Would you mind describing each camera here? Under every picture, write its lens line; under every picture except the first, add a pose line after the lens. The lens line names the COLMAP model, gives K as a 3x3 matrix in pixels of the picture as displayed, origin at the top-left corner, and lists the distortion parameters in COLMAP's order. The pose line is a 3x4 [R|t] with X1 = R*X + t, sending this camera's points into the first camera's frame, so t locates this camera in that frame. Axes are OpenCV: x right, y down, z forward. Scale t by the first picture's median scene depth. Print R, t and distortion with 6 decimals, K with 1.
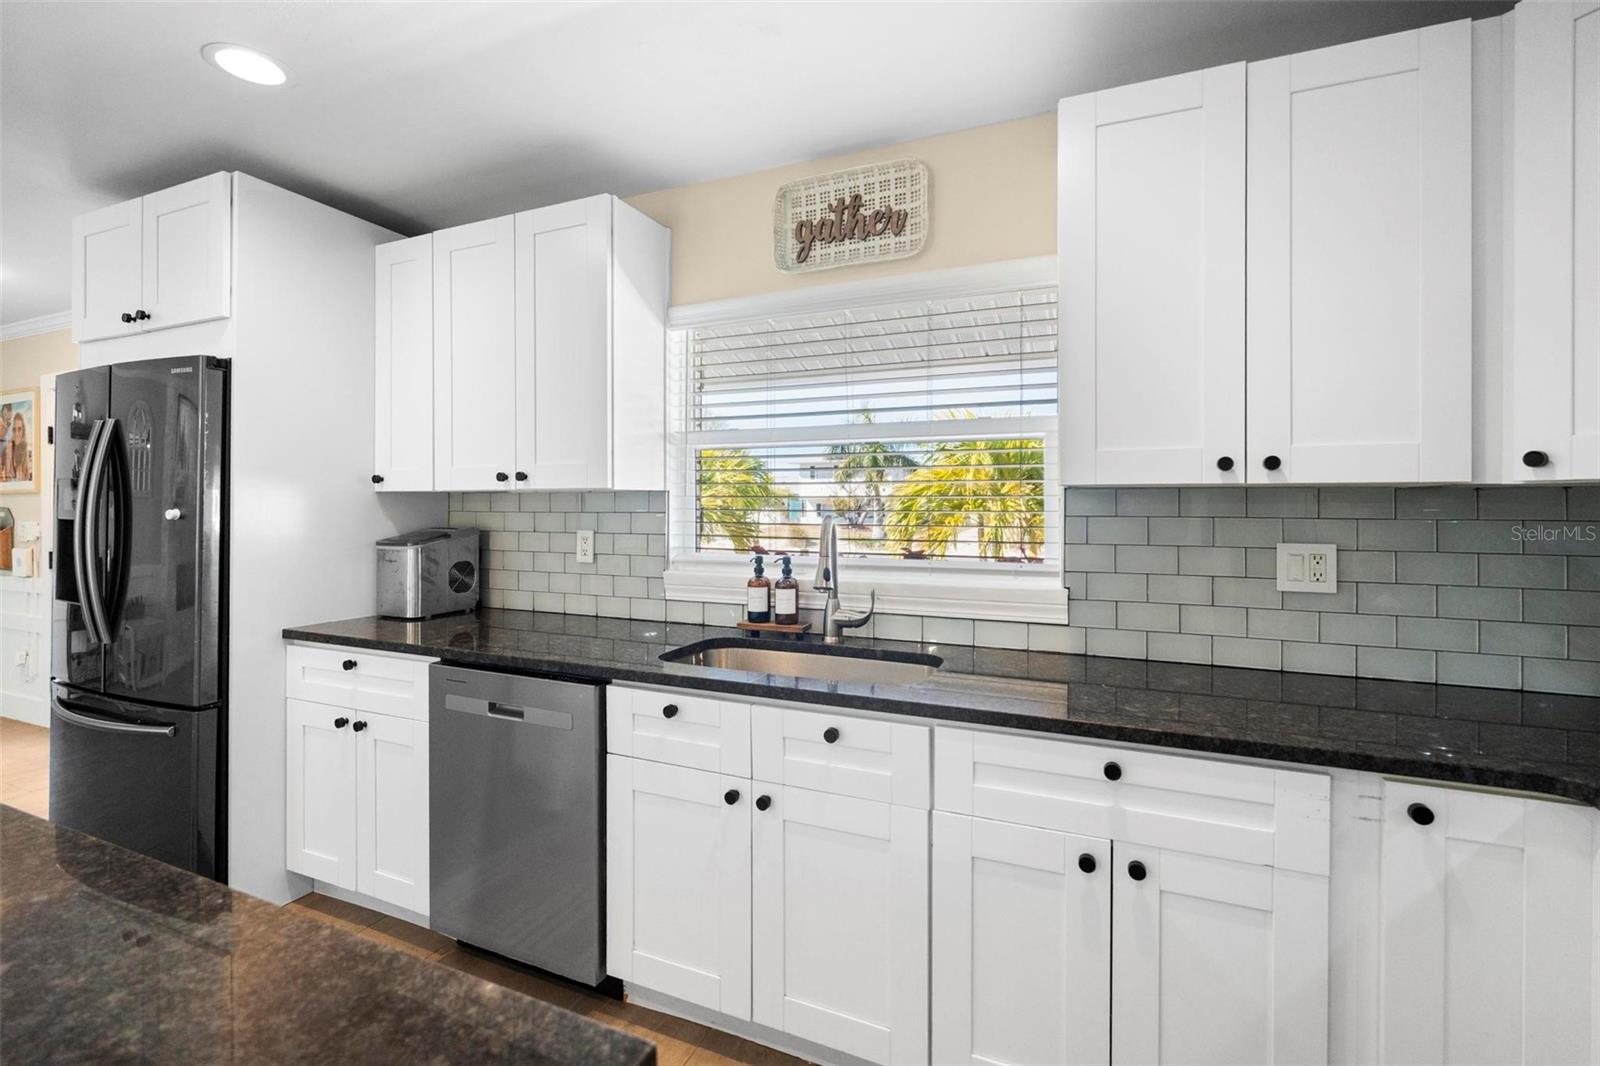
lens RADIAL K [[712.2, 0, 796.2], [0, 712.2, 500.4], [0, 0, 1]] dist [-0.001525, -0.000062]
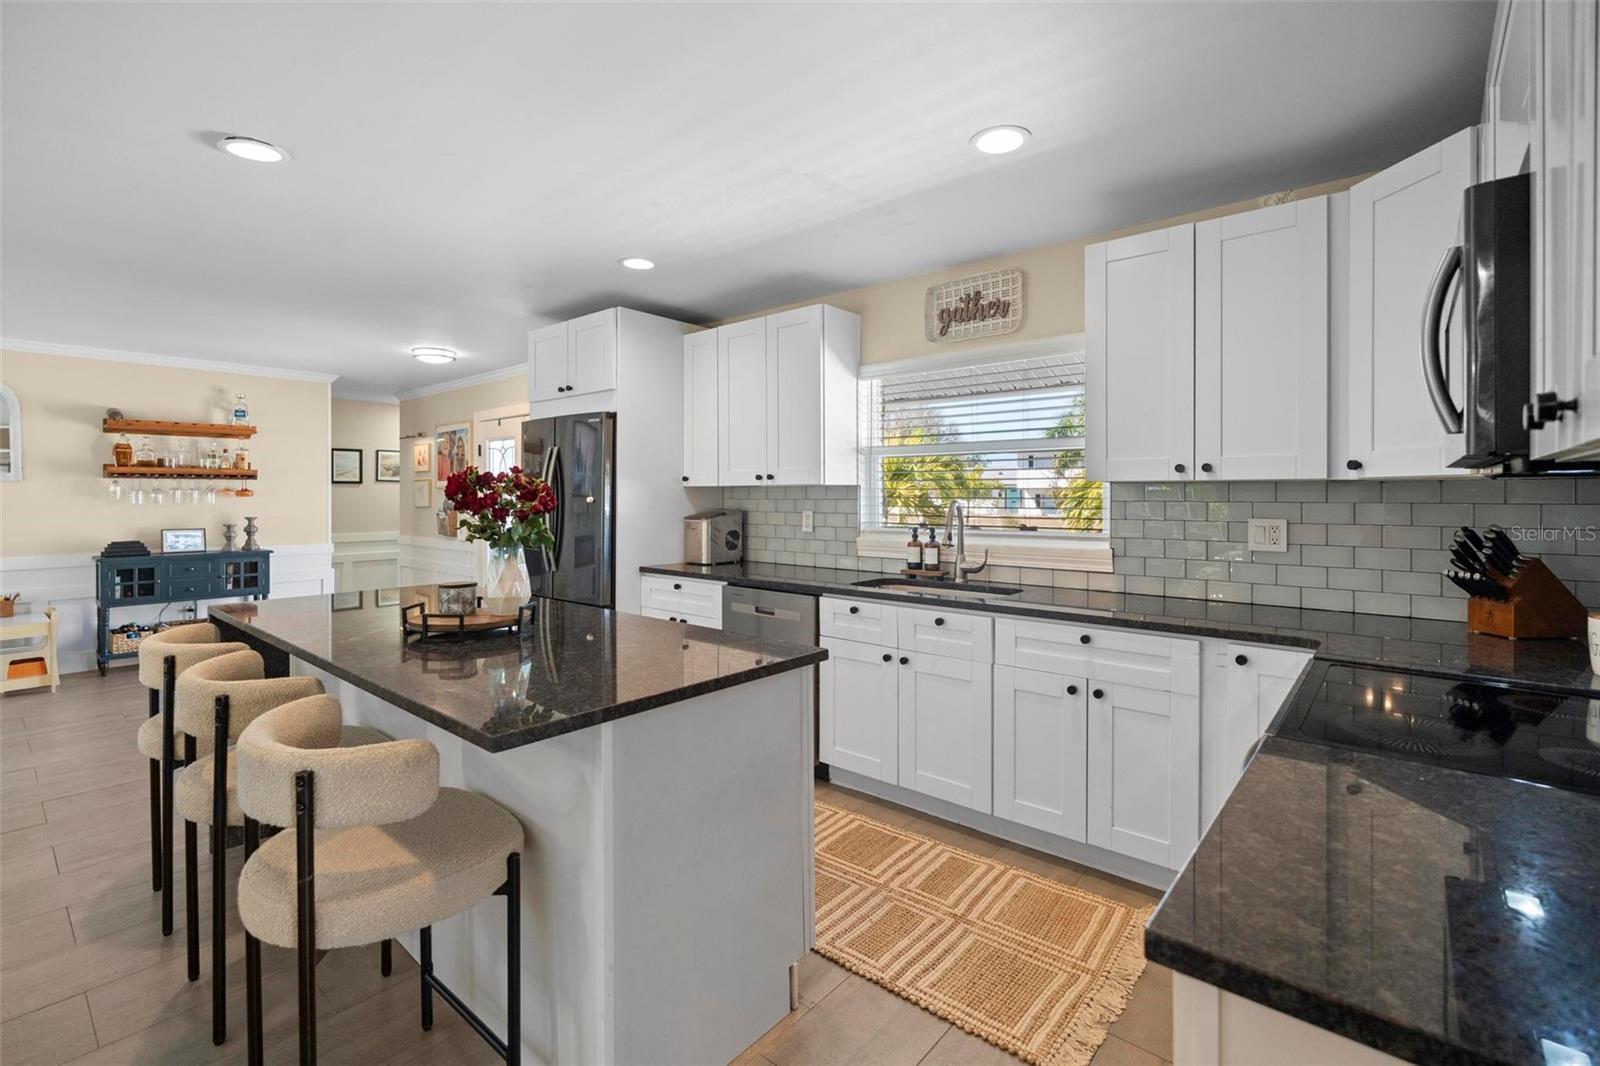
lens RADIAL K [[712.2, 0, 796.2], [0, 712.2, 500.4], [0, 0, 1]] dist [-0.001525, -0.000062]
pose [[0.954184, 0.002003, -0.299213, 0.170124], [0.001385, 0.999937, 0.011110, 0.002360], [0.299217, -0.011016, 0.954122, -0.575492]]
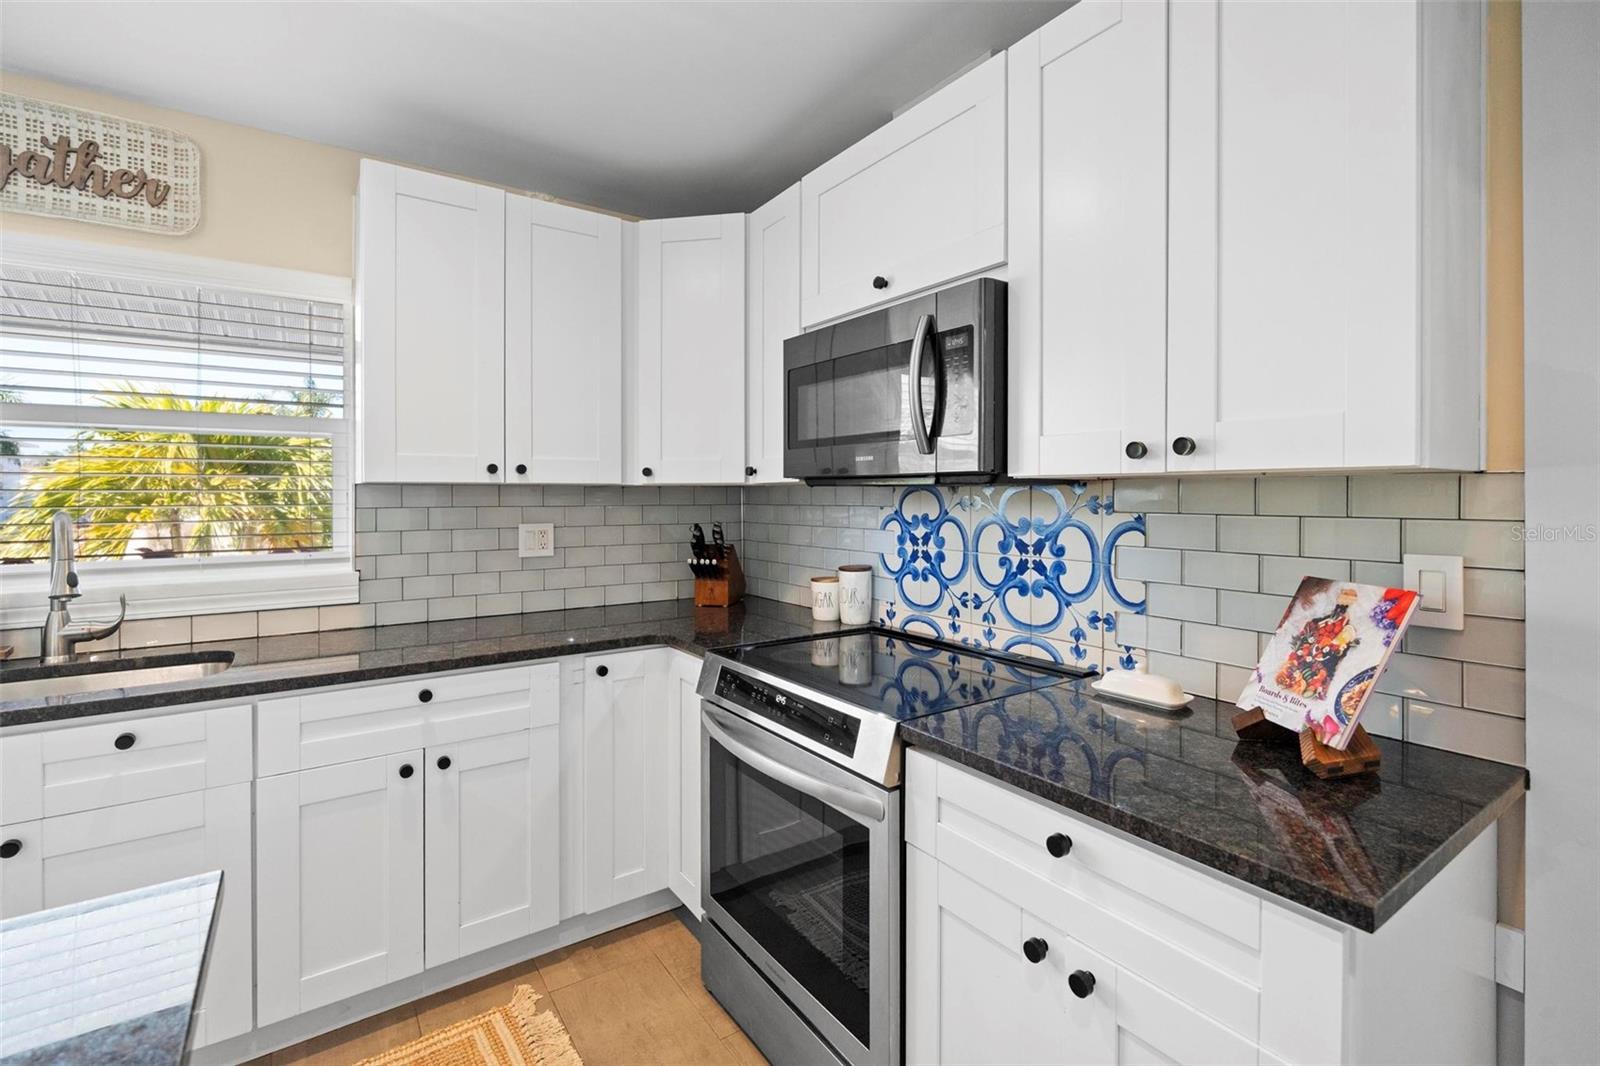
lens RADIAL K [[721.8, 0, 806.6], [0, 721.8, 500.5], [0, 0, 1]] dist [-0.009918, 0.000509]
pose [[0.520623, -0.009304, 0.853736, -0.205059], [-0.001037, 0.999933, 0.011530, -0.003703], [-0.853786, -0.006888, 0.520578, -0.195664]]
